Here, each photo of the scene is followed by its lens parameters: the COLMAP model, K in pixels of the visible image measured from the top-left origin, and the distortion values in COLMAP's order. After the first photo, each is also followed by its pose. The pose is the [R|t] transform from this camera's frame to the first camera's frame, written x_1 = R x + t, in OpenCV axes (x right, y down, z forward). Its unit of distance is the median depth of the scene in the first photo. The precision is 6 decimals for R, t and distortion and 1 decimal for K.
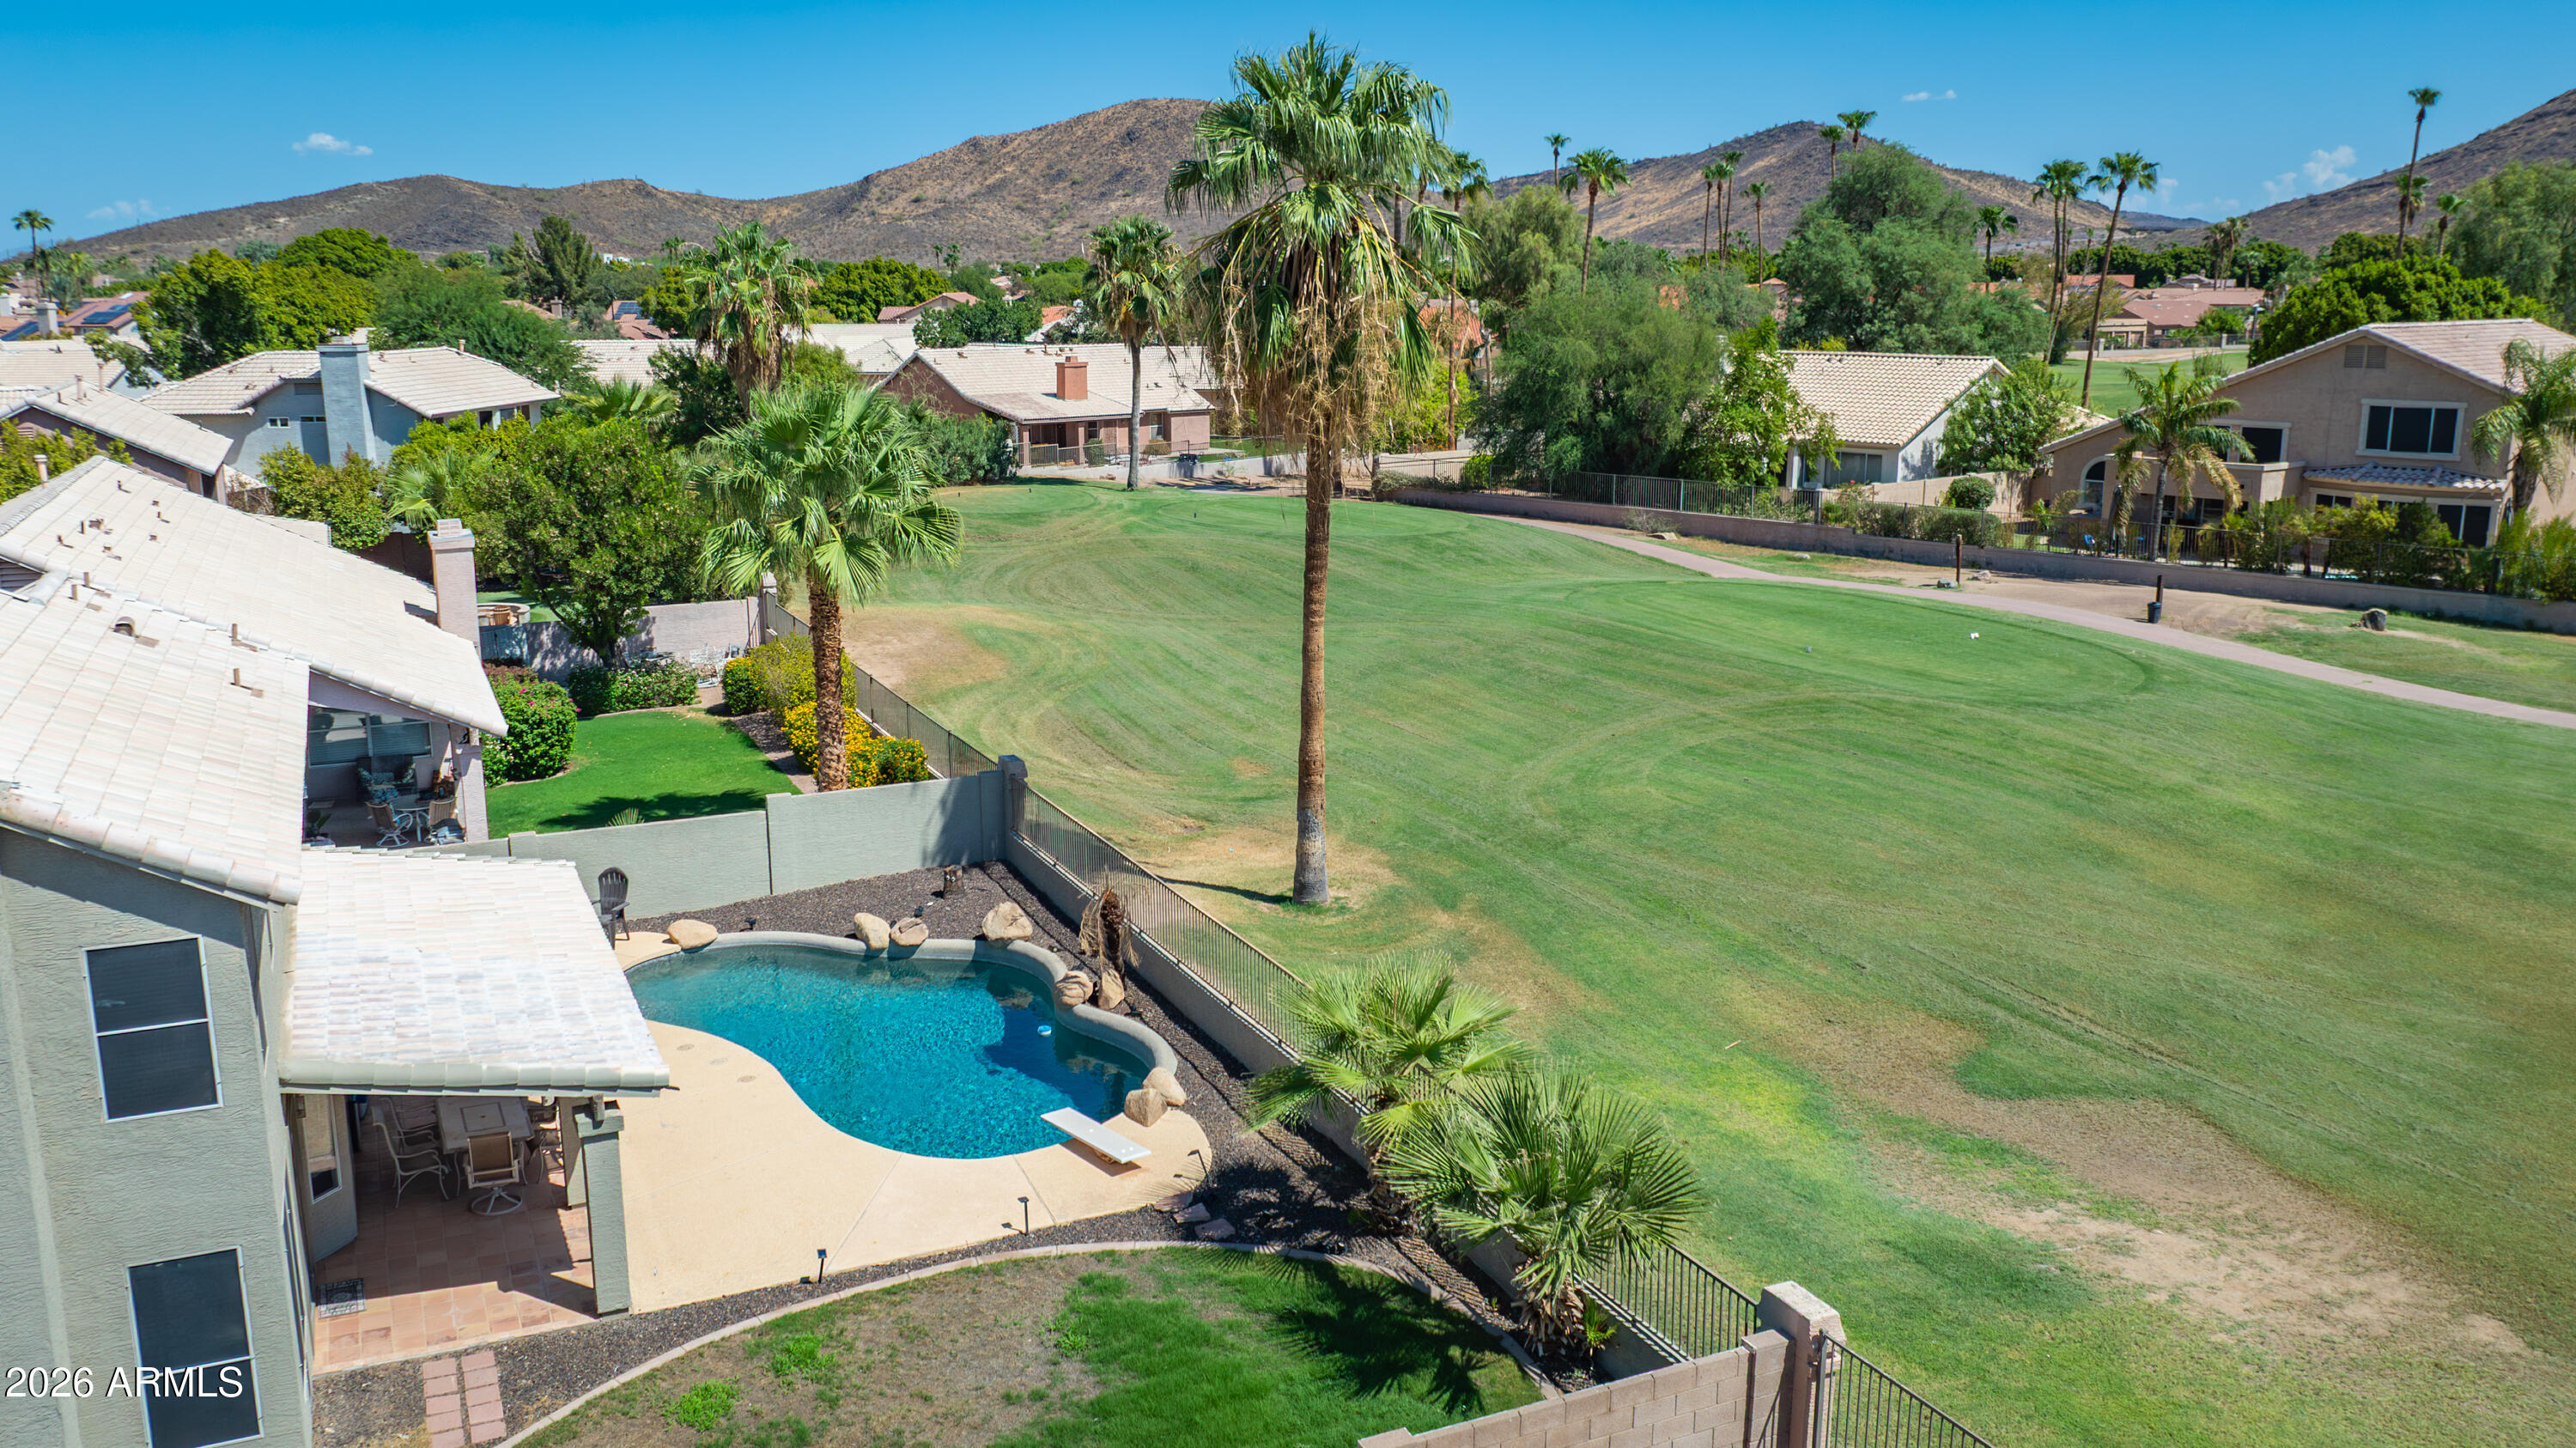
lens RADIAL K [[2004.6, 0, 1200.4], [0, 2004.6, 728.1], [0, 0, 1]] dist [-0.012404, -0.004685]
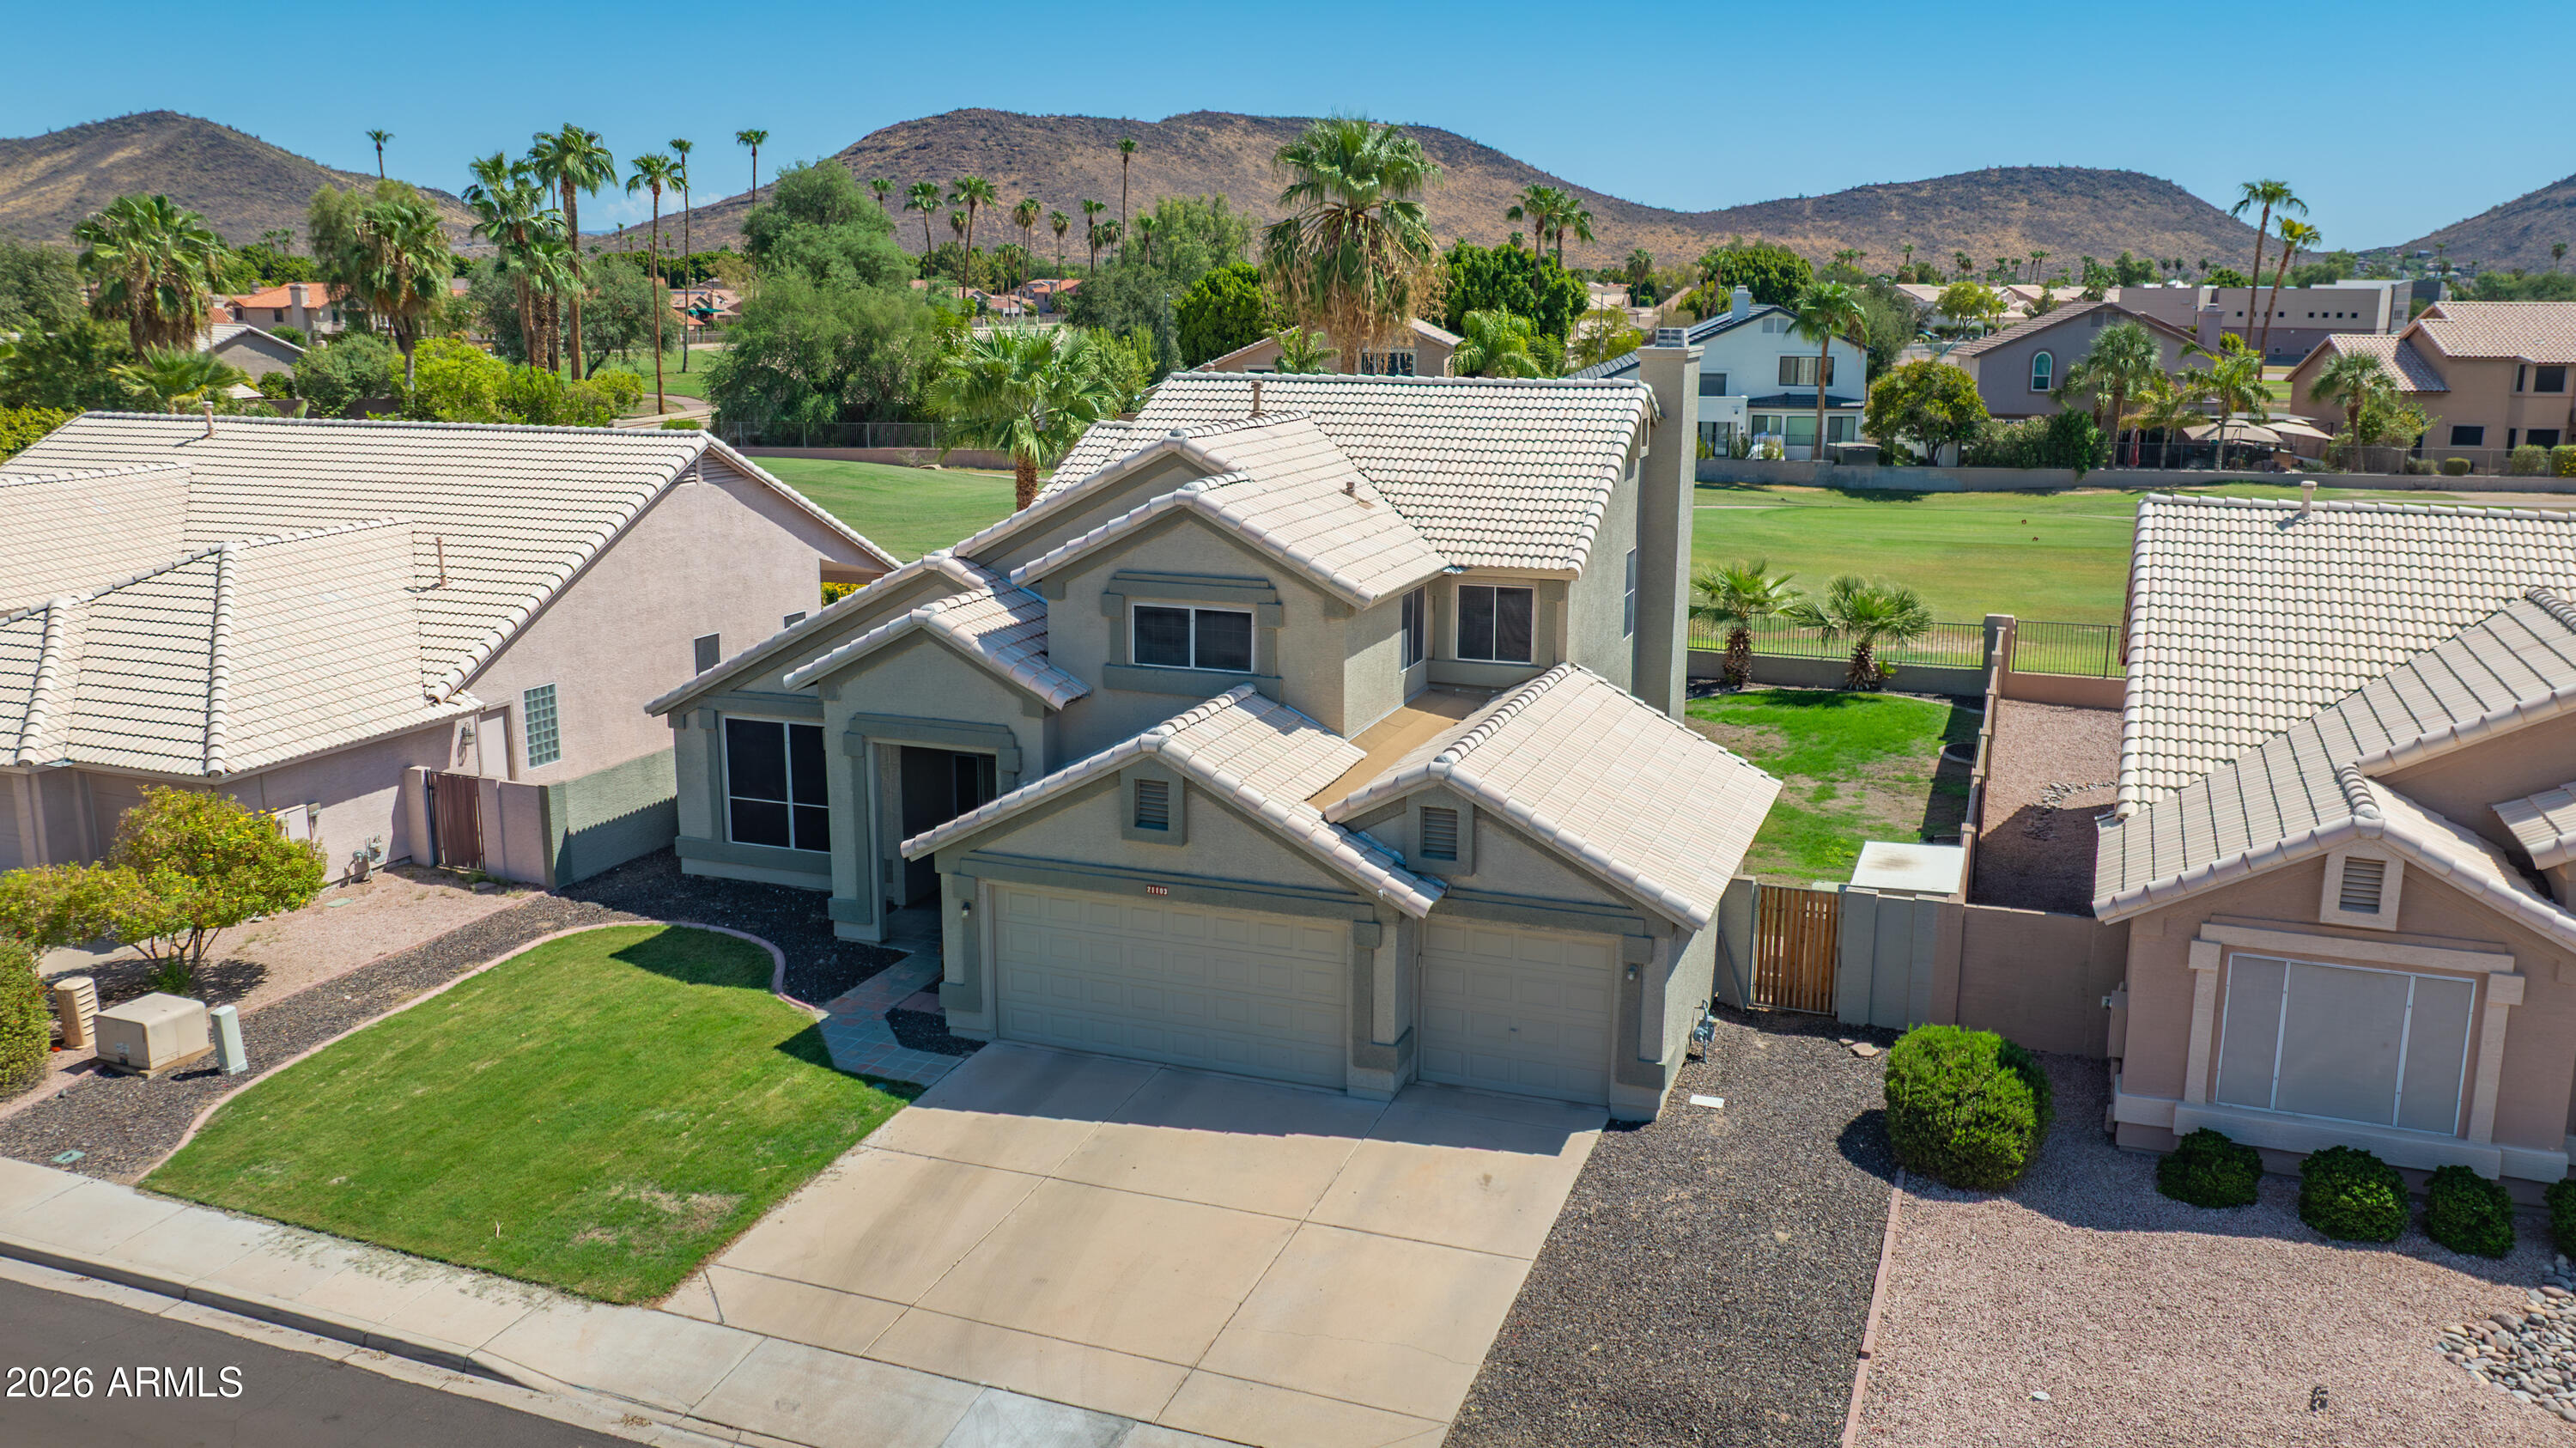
lens RADIAL K [[1976.1, 0, 1288.0], [0, 1976.1, 724.0], [0, 0, 1]] dist [-0.011240, -0.006341]
pose [[0.699836, -0.141631, 0.700122, -0.092898], [0.142305, 0.988143, 0.057649, 0.004987], [-0.699985, 0.059286, 0.711692, -0.011103]]
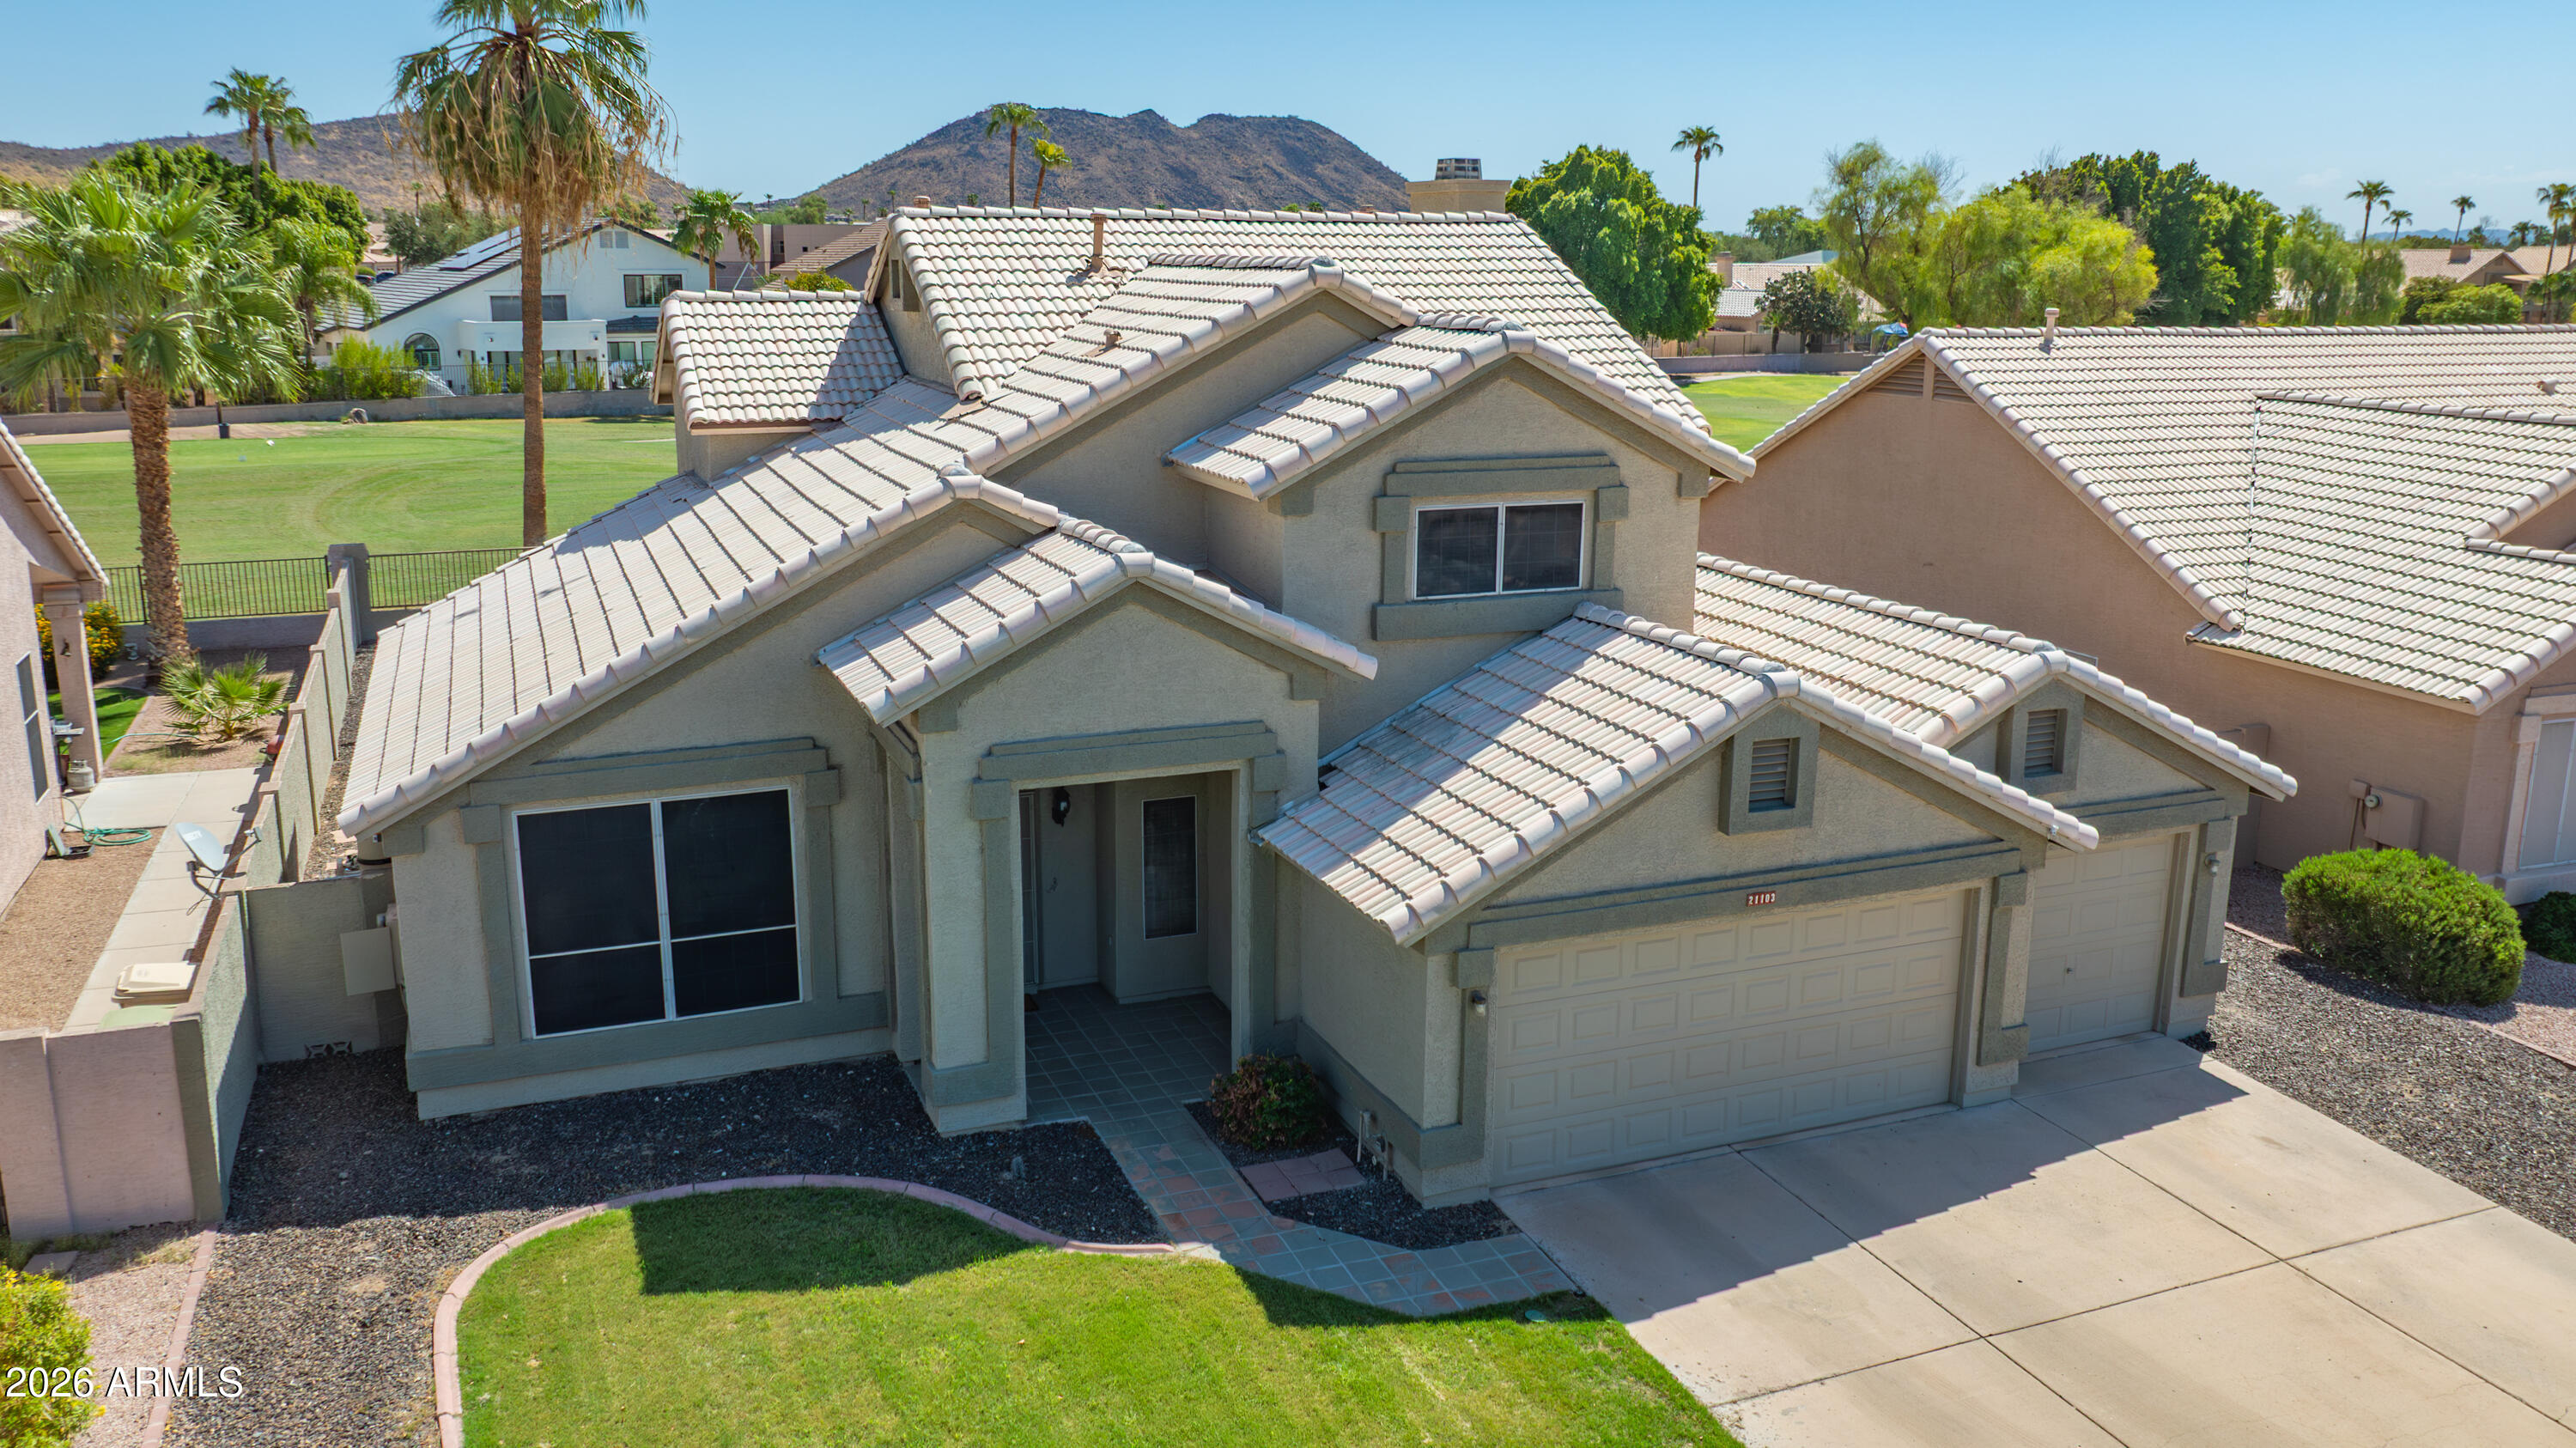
lens RADIAL K [[1976.1, 0, 1288.0], [0, 1976.1, 724.0], [0, 0, 1]] dist [-0.011240, -0.006341]
pose [[0.030369, -0.224194, 0.974071, -0.094023], [0.205592, 0.955084, 0.213414, -0.001182], [-0.978166, 0.193781, 0.075097, 0.038362]]
